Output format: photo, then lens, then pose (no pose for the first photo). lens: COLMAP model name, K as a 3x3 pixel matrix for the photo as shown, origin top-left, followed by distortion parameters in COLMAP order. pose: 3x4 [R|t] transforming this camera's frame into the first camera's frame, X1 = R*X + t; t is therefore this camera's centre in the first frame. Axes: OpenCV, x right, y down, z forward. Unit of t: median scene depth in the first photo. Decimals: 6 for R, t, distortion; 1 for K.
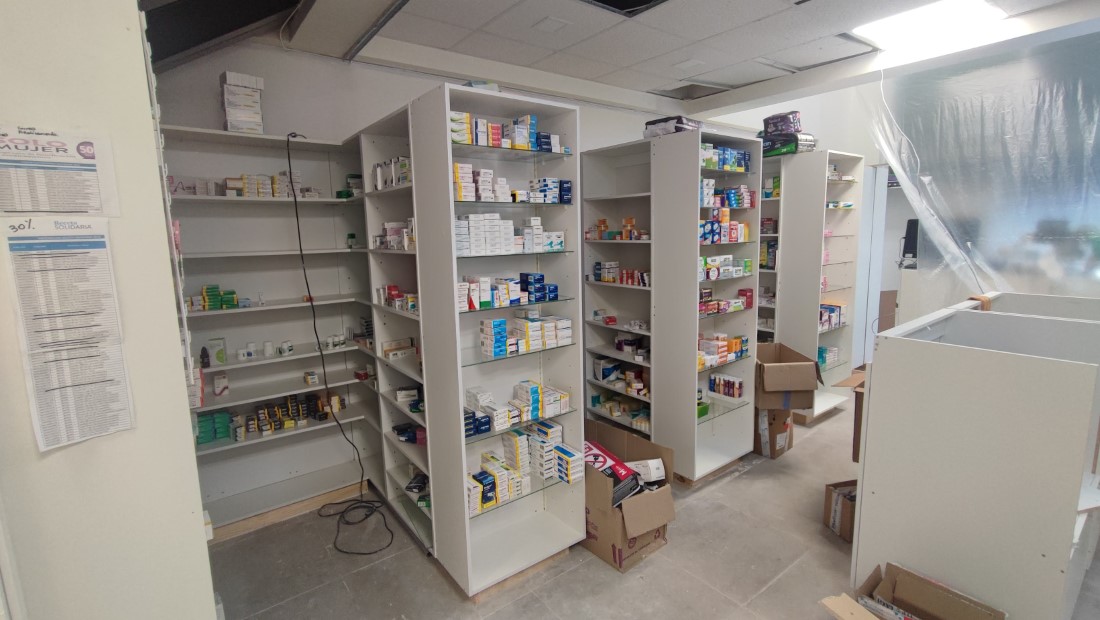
lens RADIAL K [[499.5, 0, 552.1], [0, 499.5, 301.7], [0, 0, 1]] dist [-0.010841, 0.007568]
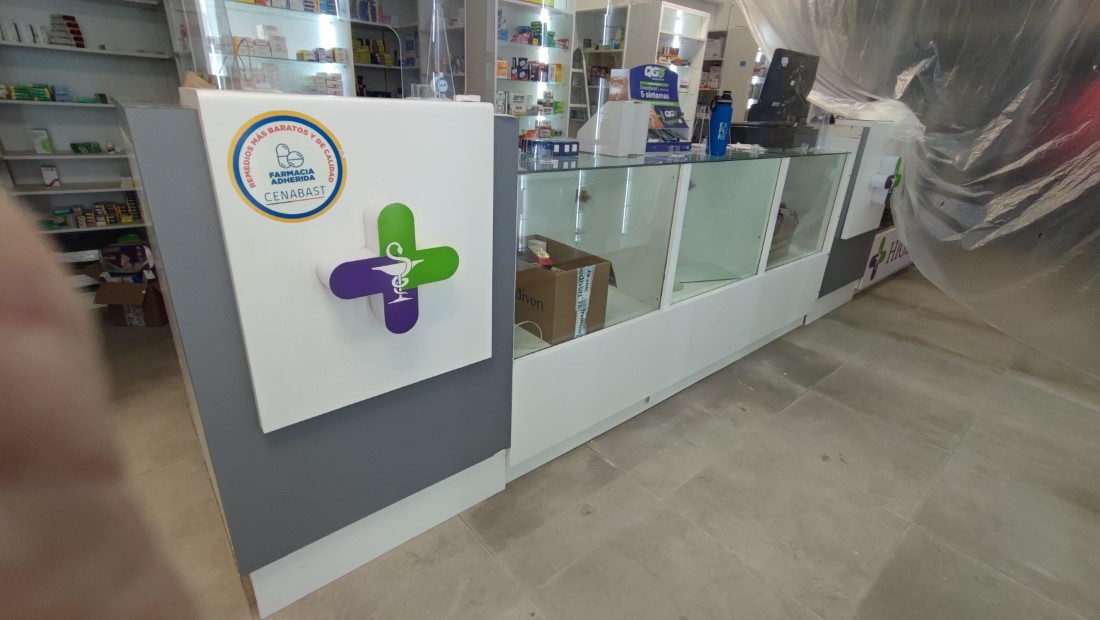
lens RADIAL K [[499.5, 0, 546.3], [0, 499.5, 299.5], [0, 0, 1]] dist [-0.010841, 0.007568]
pose [[0.996170, 0.055730, 0.067369, 0.351633], [-0.070105, 0.969571, 0.234558, 0.091006], [-0.052247, -0.238383, 0.969765, -0.181092]]
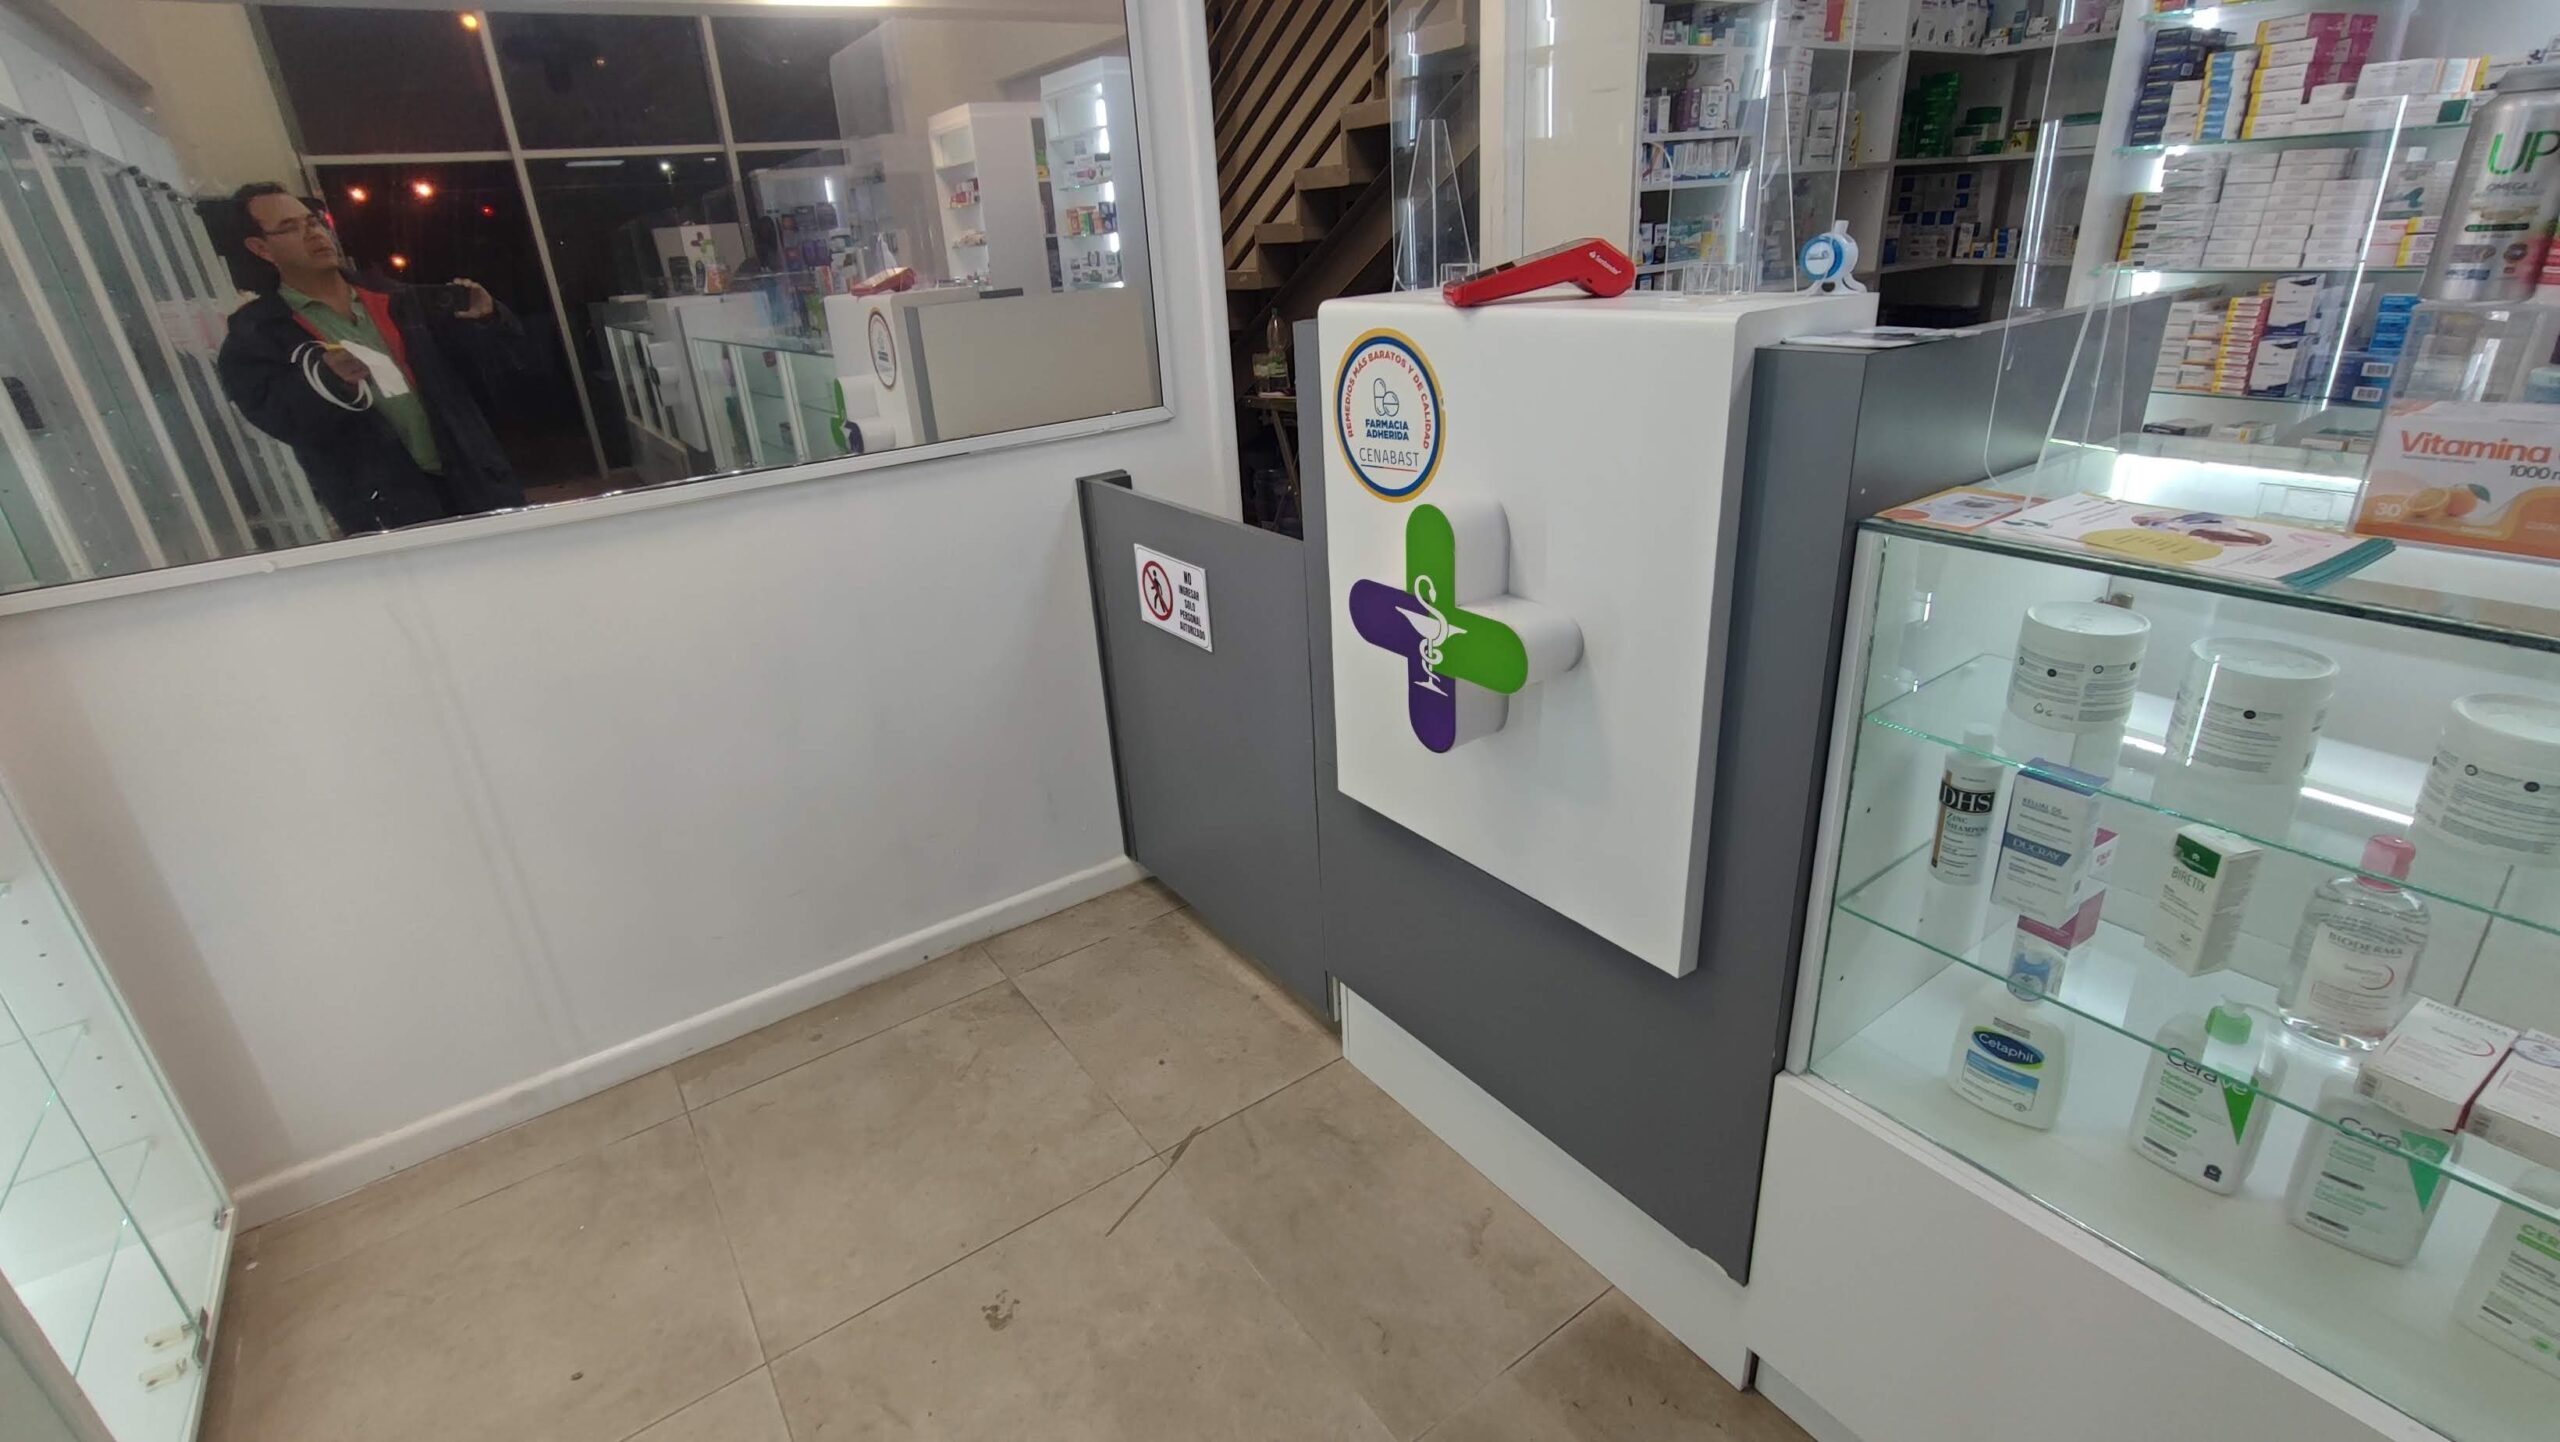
lens RADIAL K [[1162.6, 0, 1246.6], [0, 1162.6, 685.5], [0, 0, 1]] dist [-0.010841, 0.007568]
pose [[-0.067612, 0.404166, -0.912183, 0.712815], [-0.070874, 0.910020, 0.408460, -0.001021], [0.995191, 0.092267, -0.032884, 0.152723]]
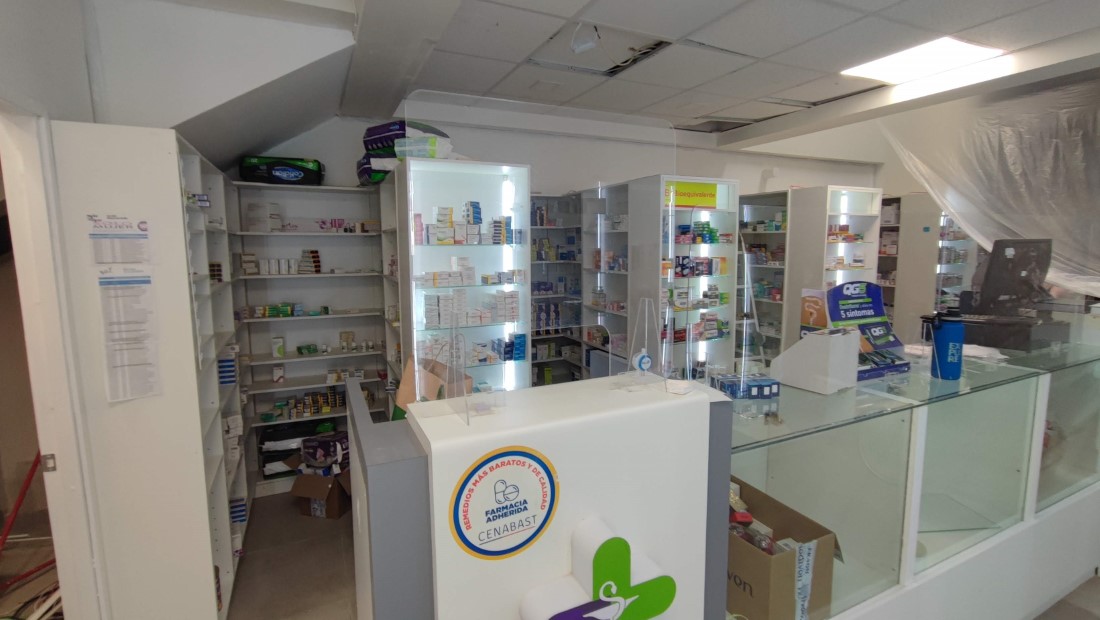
lens RADIAL K [[499.5, 0, 546.3], [0, 499.5, 302.1], [0, 0, 1]] dist [-0.010841, 0.007568]
pose [[0.975798, 0.041459, -0.214706, 0.281974], [-0.046883, 0.998696, -0.020230, -0.027959], [0.213587, 0.029807, 0.976469, -0.126907]]
